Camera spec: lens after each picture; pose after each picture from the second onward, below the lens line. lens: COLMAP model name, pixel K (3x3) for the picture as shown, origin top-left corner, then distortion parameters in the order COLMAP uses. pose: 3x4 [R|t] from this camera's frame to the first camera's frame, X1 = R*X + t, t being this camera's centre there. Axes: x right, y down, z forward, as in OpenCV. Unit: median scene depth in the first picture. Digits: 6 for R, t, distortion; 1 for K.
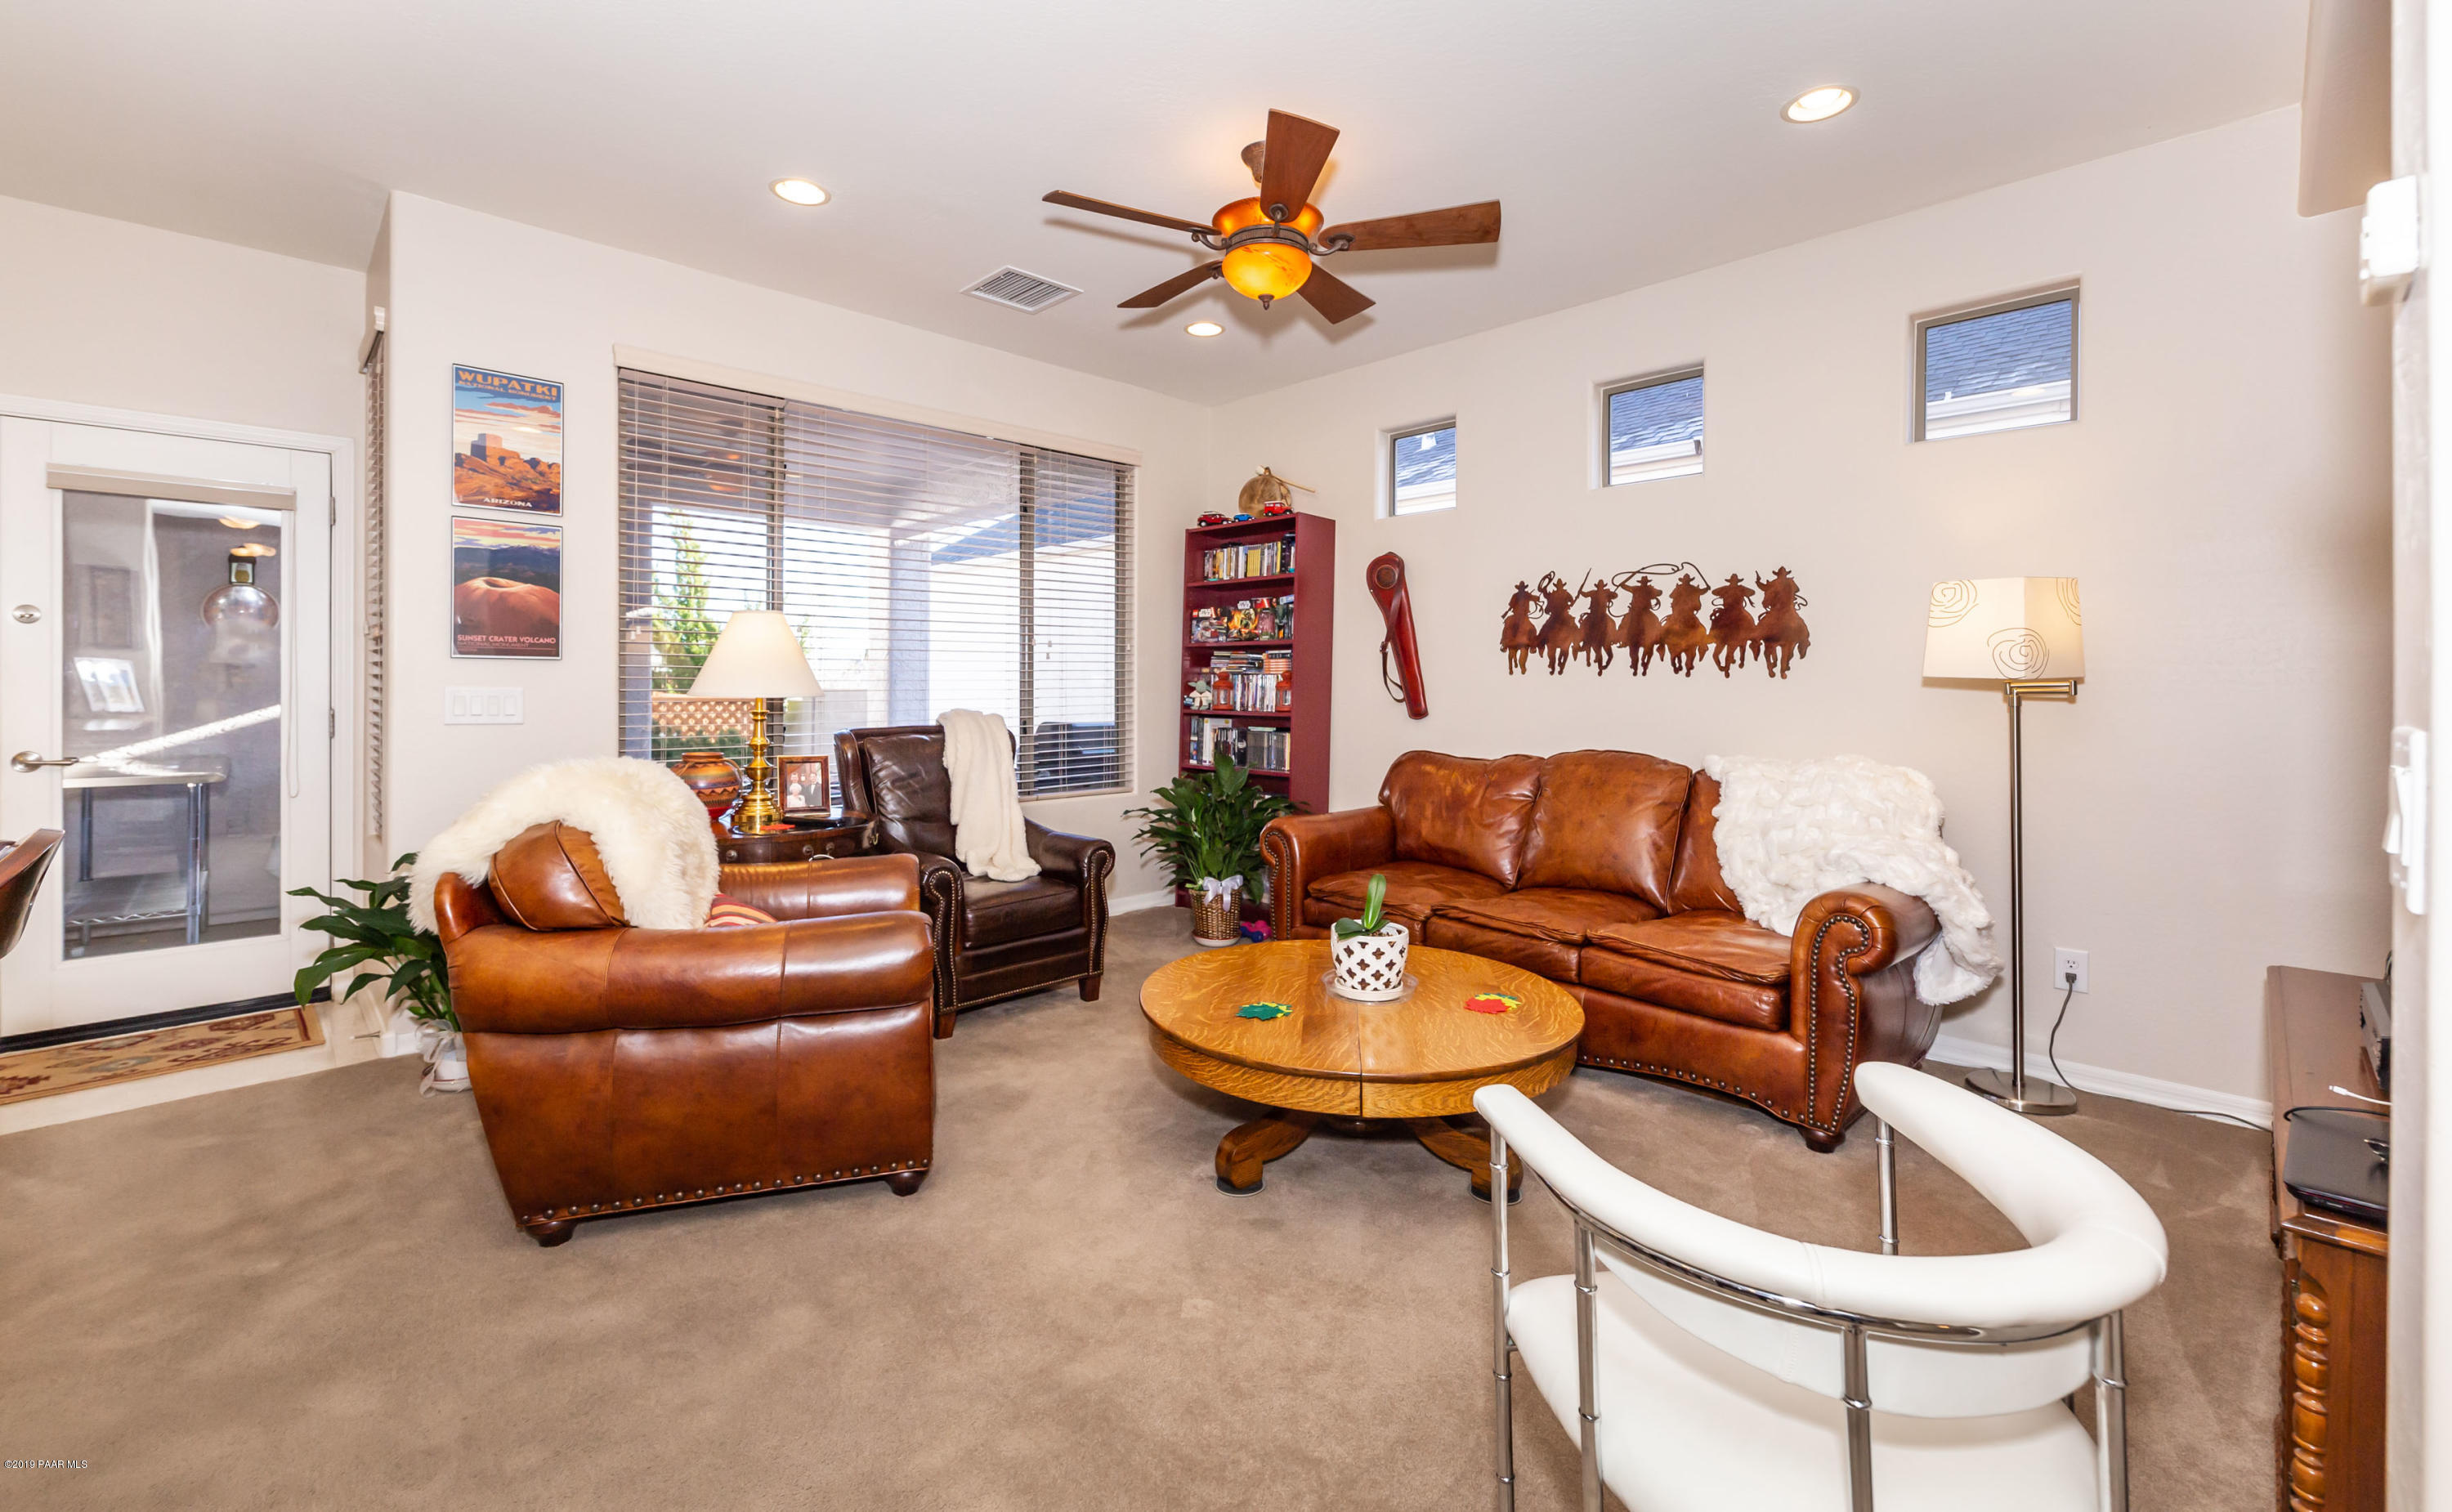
lens RADIAL K [[1002.4, 0, 1175.0], [0, 1002.4, 671.5], [0, 0, 1]] dist [-0.000375, -0.000044]
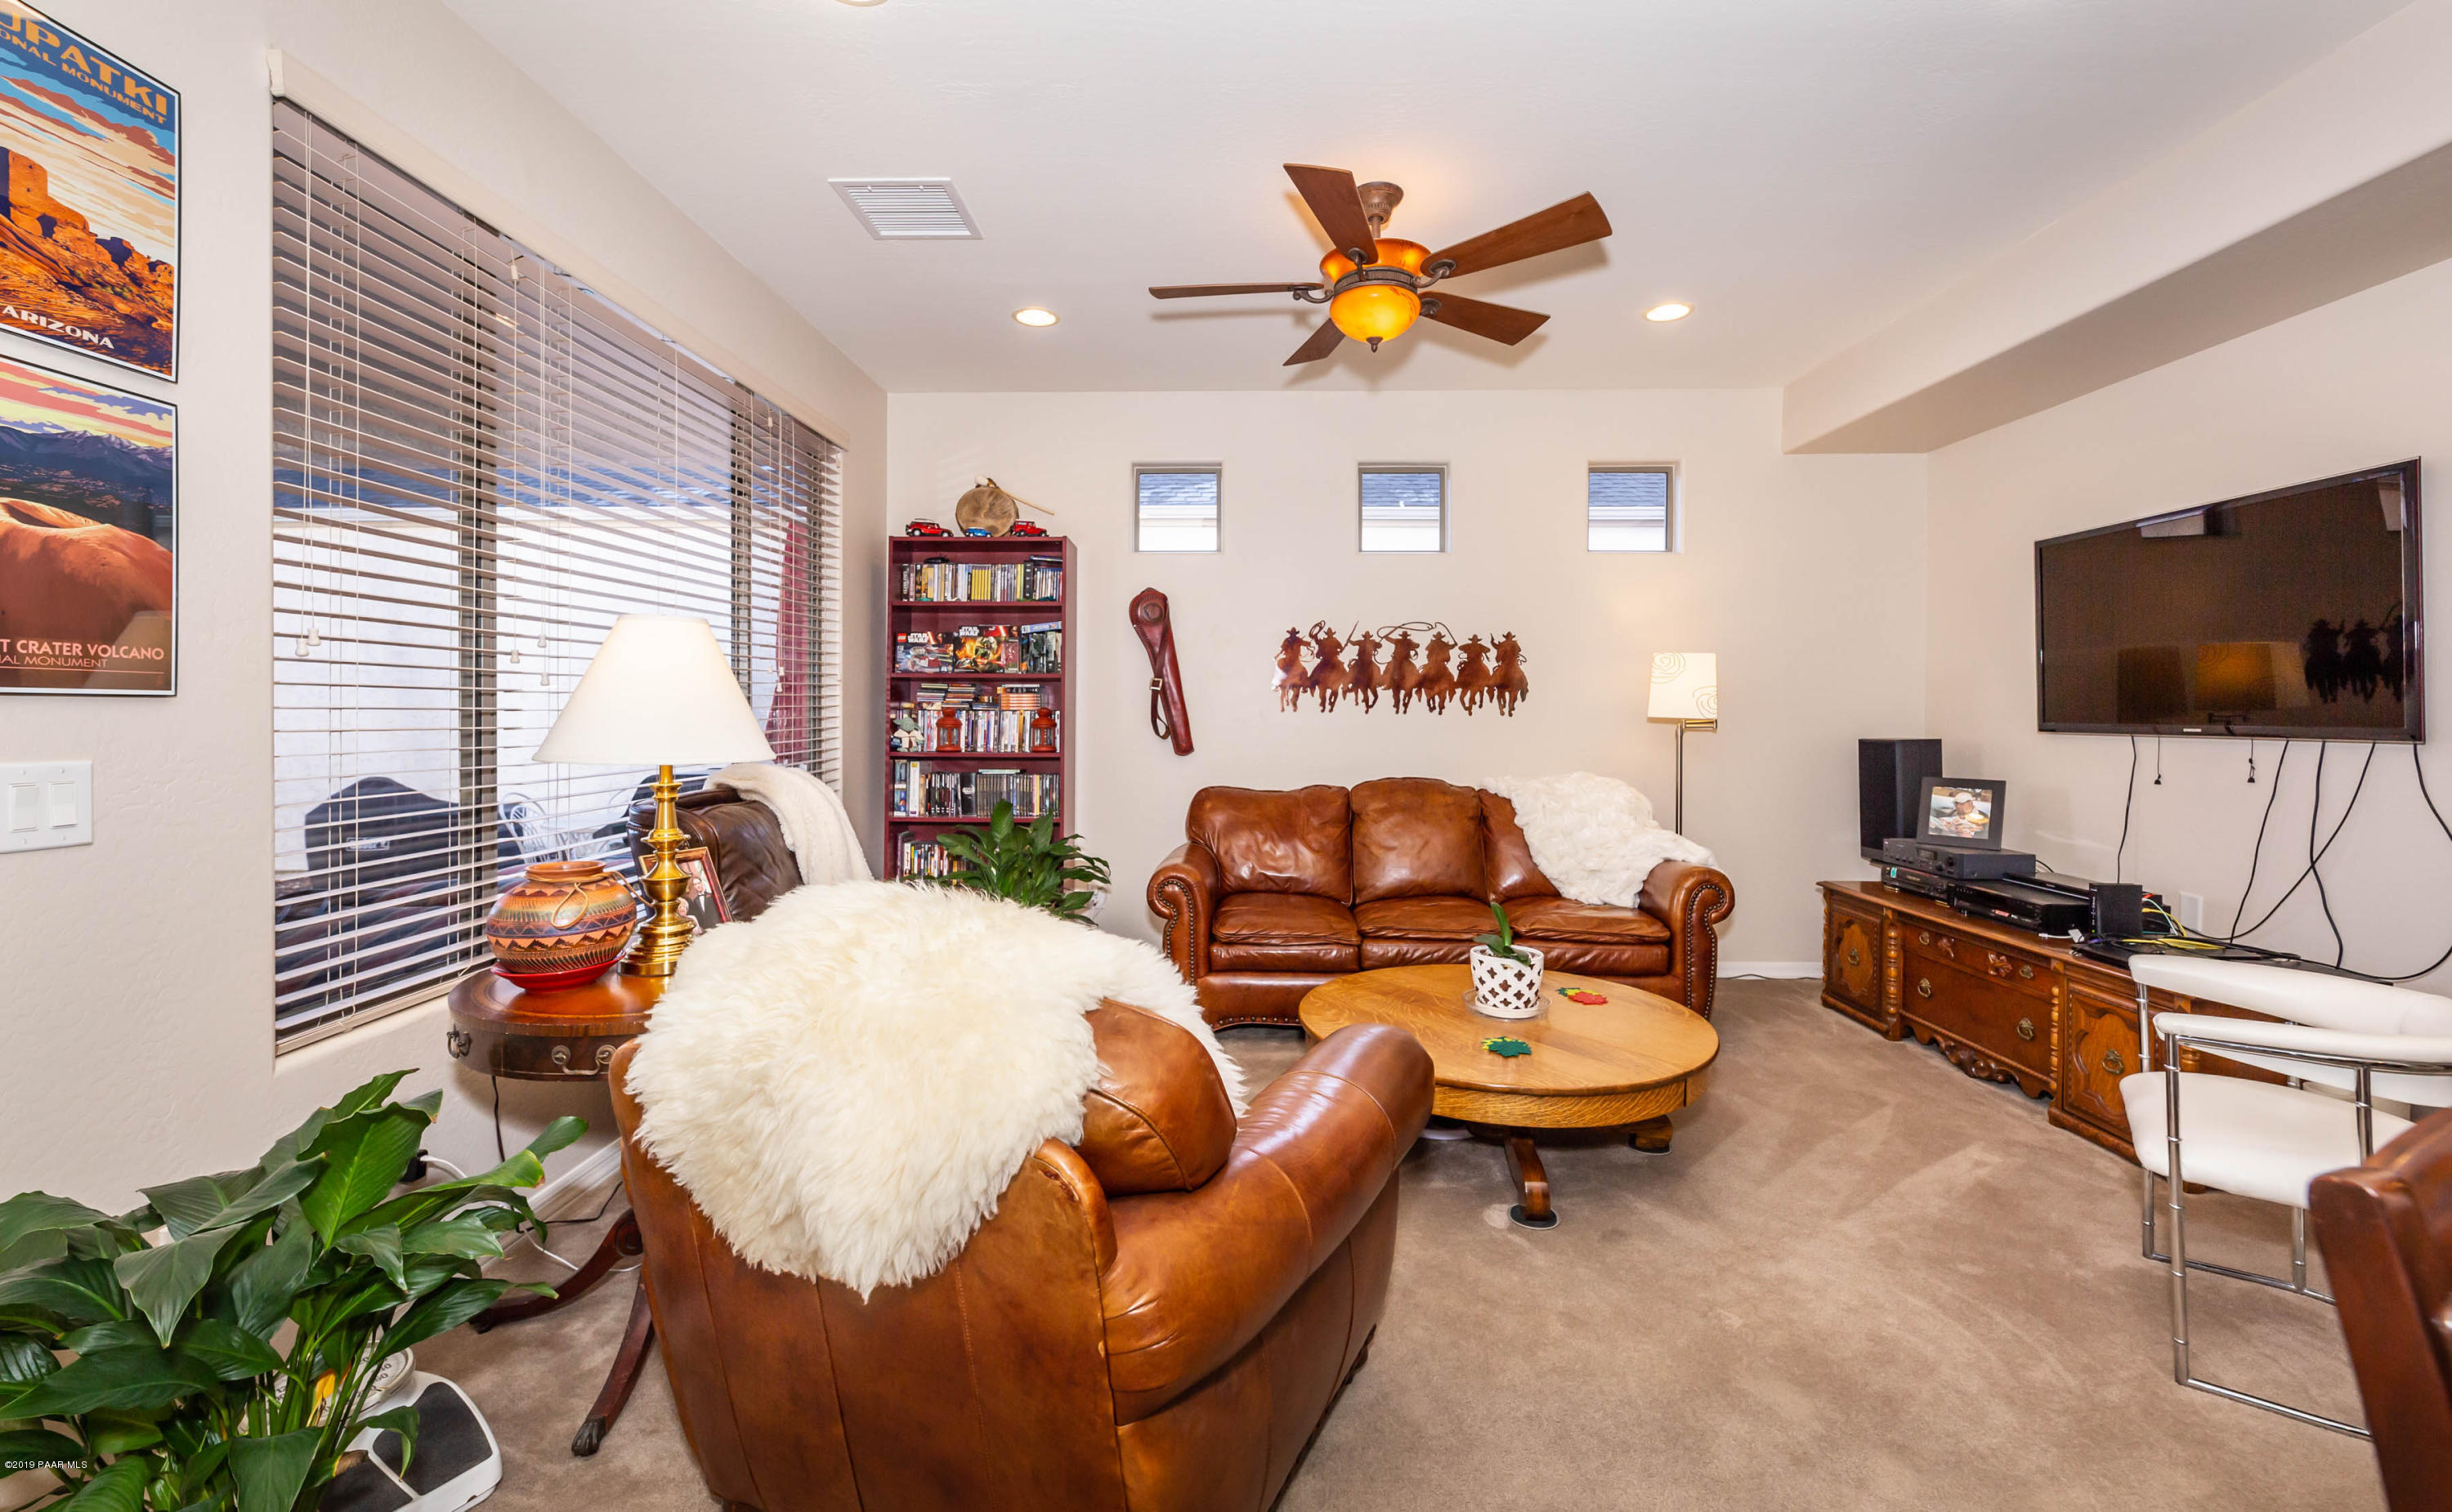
lens RADIAL K [[1000.7, 0, 1220.1], [0, 1000.7, 693.5], [0, 0, 1]] dist [-0.000881, -0.000271]
pose [[0.707246, 0.008539, 0.706916, -0.528259], [-0.007568, 0.999961, -0.004508, -0.012997], [-0.706927, -0.002162, 0.707283, 0.302077]]
